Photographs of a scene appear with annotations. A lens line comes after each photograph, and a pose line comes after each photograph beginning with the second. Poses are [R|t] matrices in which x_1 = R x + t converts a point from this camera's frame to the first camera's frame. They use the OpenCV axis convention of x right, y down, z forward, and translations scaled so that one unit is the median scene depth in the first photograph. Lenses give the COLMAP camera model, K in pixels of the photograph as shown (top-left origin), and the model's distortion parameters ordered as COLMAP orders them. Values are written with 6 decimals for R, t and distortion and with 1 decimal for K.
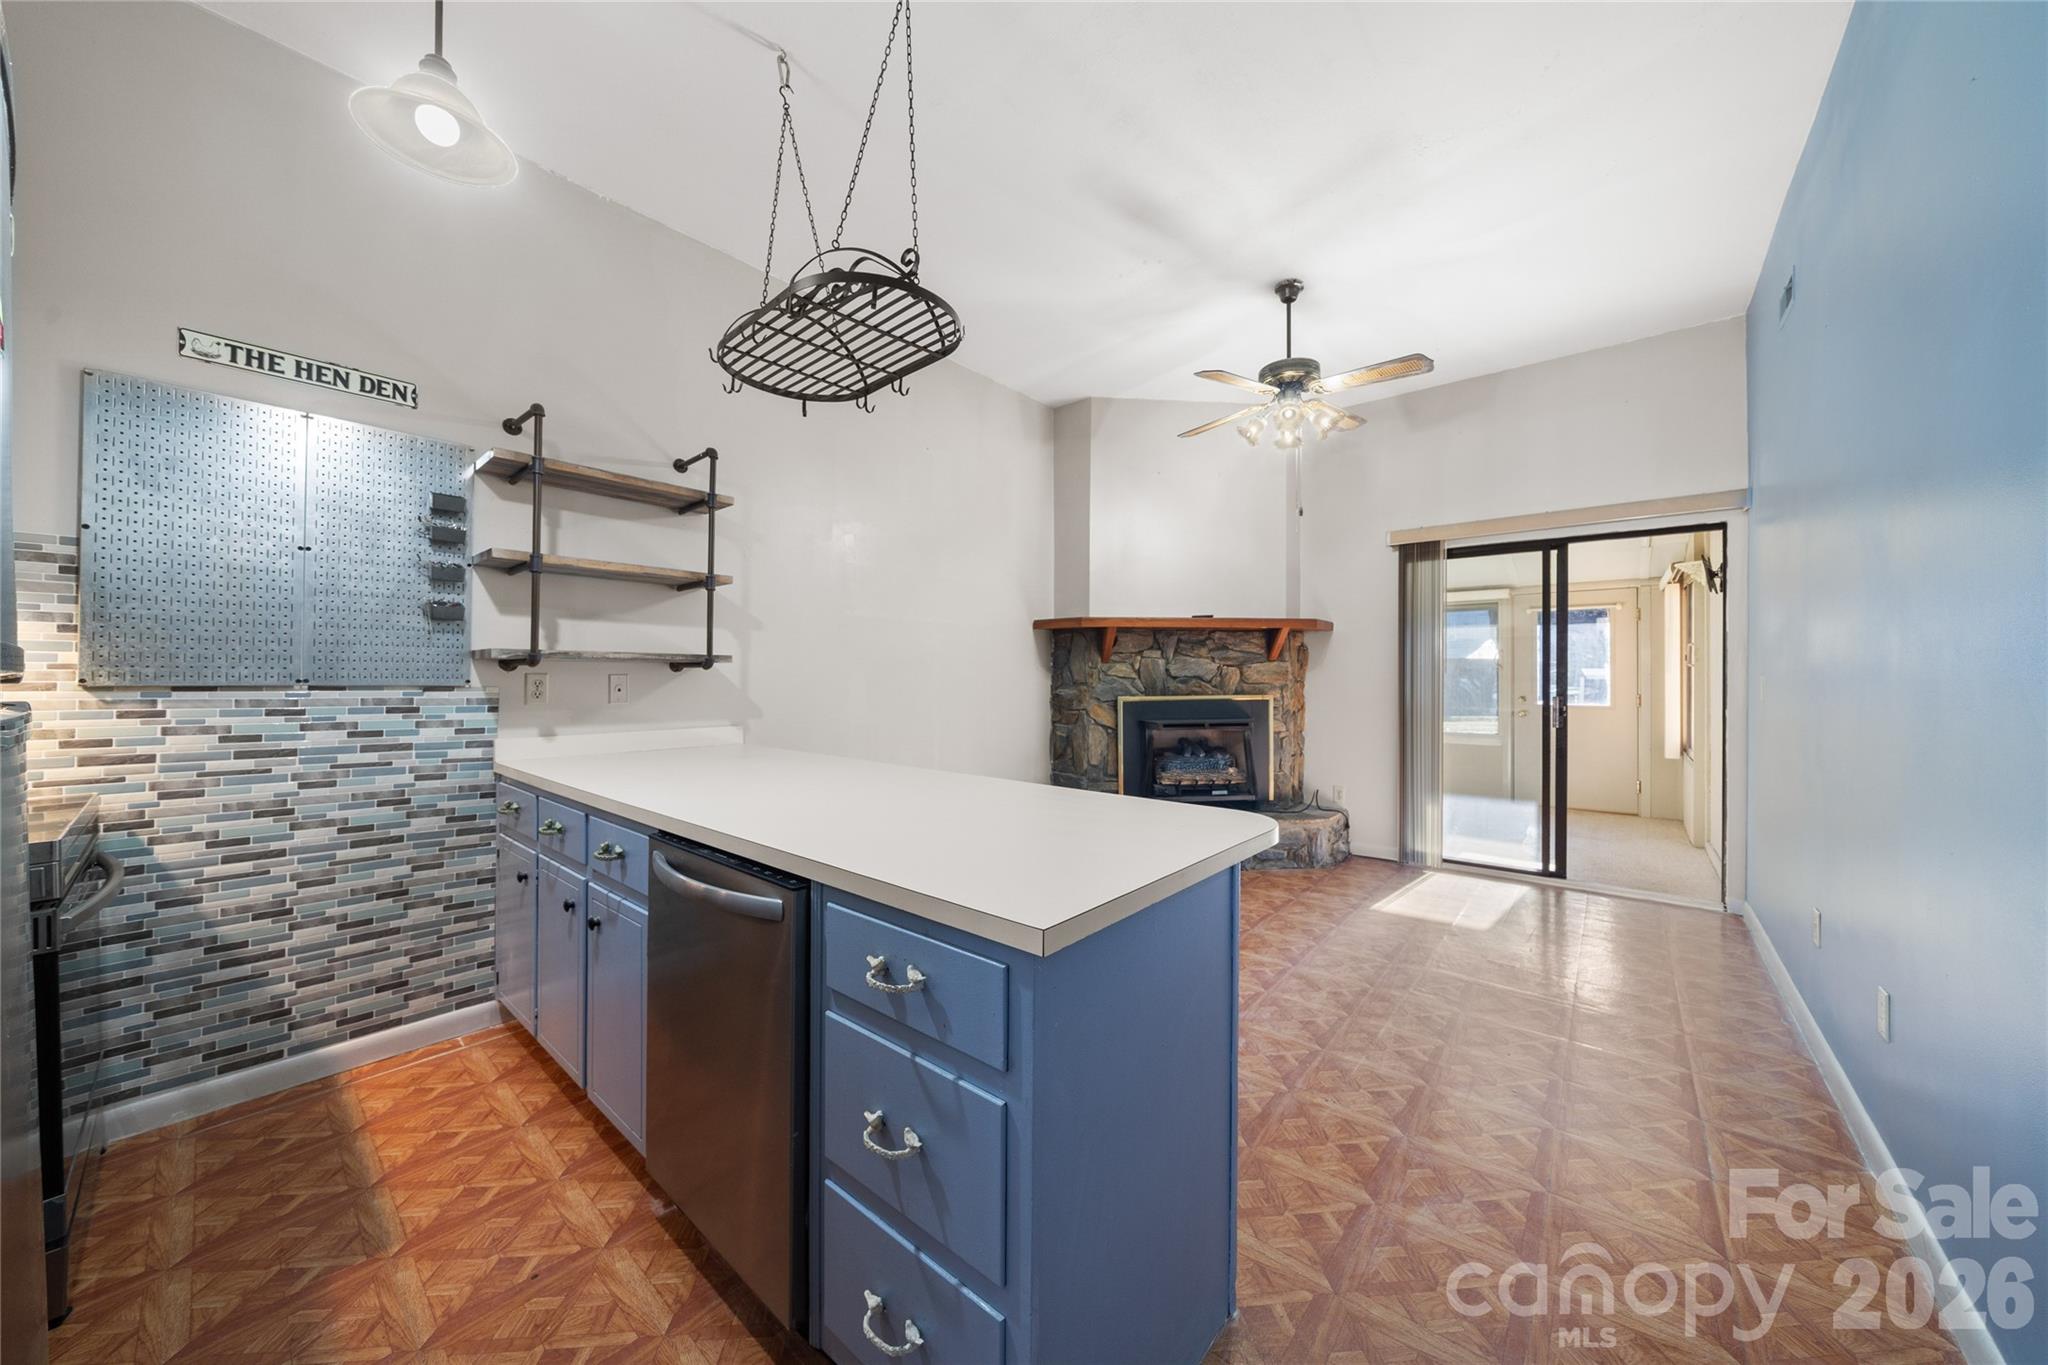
lens RADIAL K [[703.5, 0, 1024.1], [0, 703.5, 673.1], [0, 0, 1]] dist [-0.004503, 0.000005]
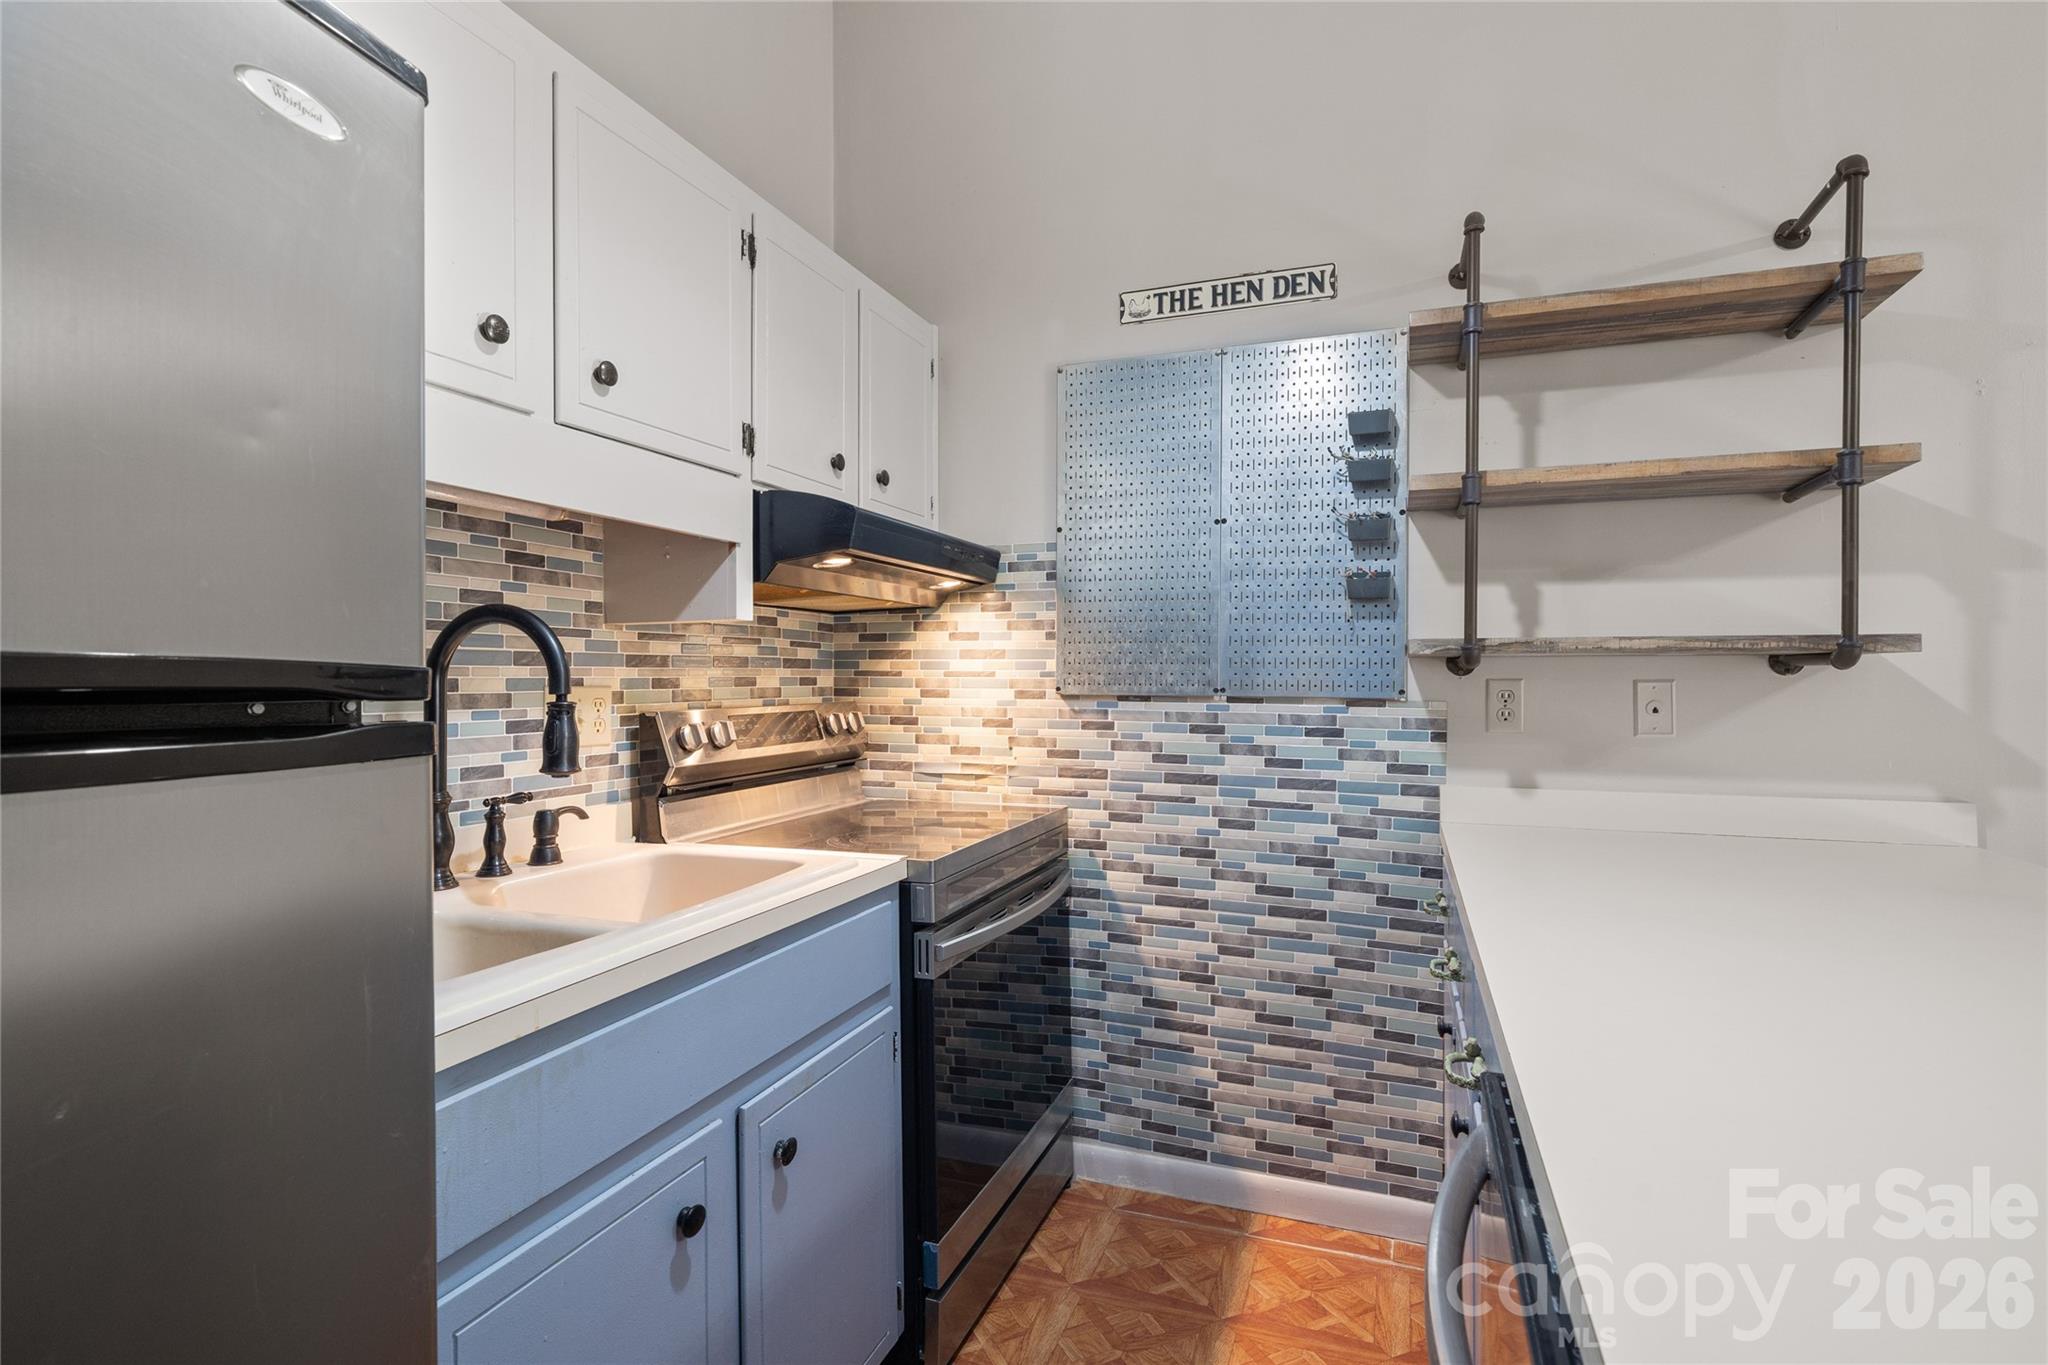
lens RADIAL K [[989.1, 0, 1023.6], [0, 989.1, 674.2], [0, 0, 1]] dist [0.002244, -0.000077]
pose [[0.335355, -0.008600, -0.942053, -0.056438], [0.004889, 0.999961, -0.007388, 0.000323], [0.942079, -0.002128, 0.335384, 0.402813]]
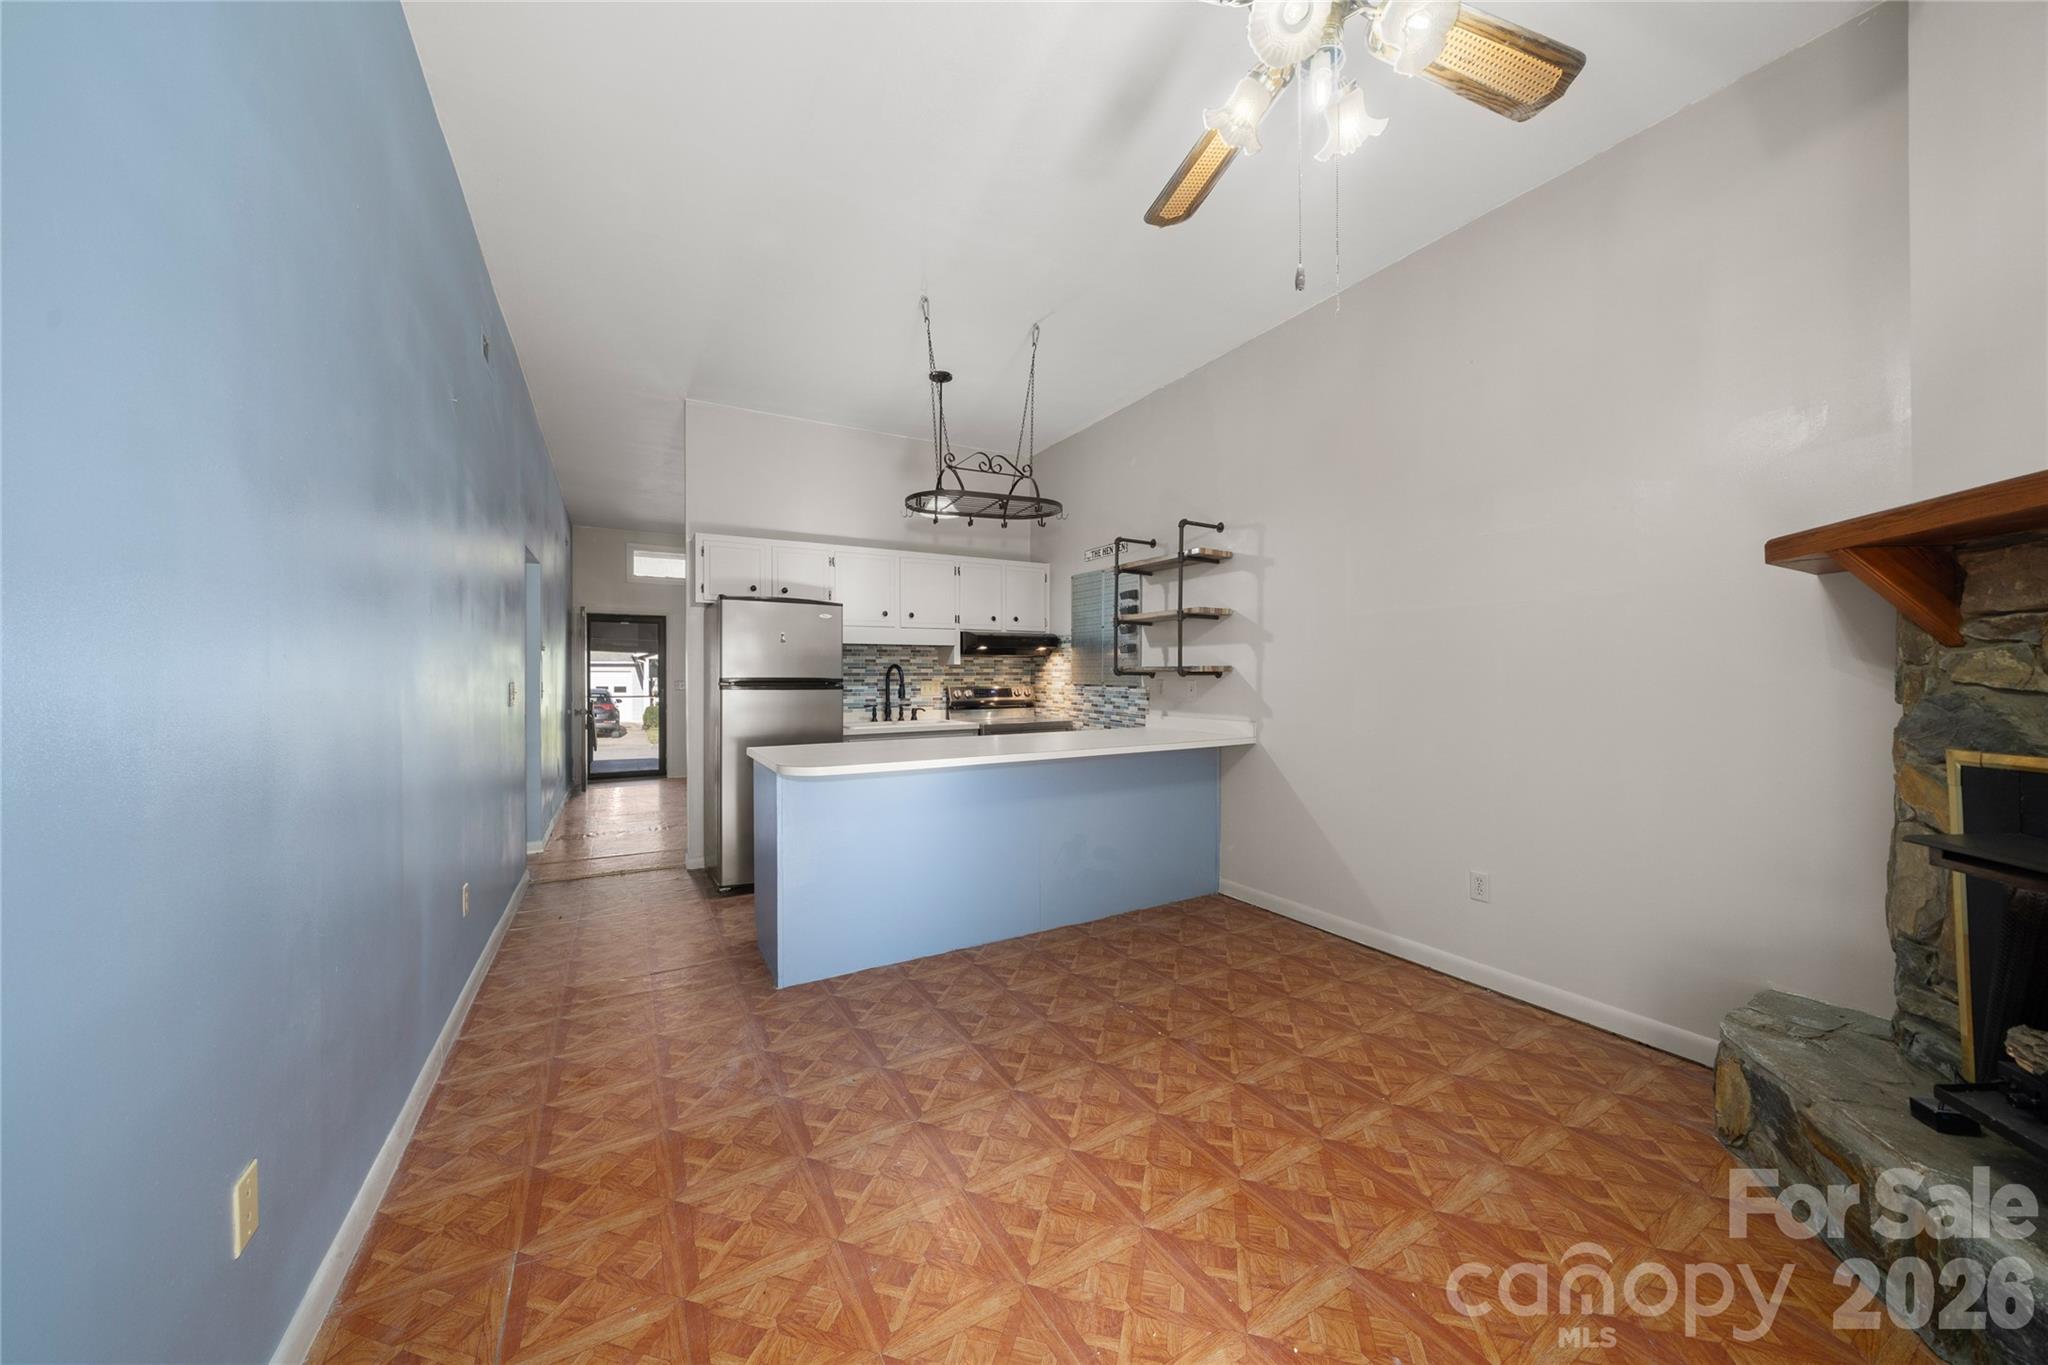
lens RADIAL K [[726.0, 0, 1025.7], [0, 726.0, 666.1], [0, 0, 1]] dist [0.000420, 0.000019]
pose [[-0.351673, -0.017963, -0.935951, 1.314348], [0.001685, 0.999802, -0.019821, 0.003098], [0.936121, -0.008547, -0.351573, 1.556282]]
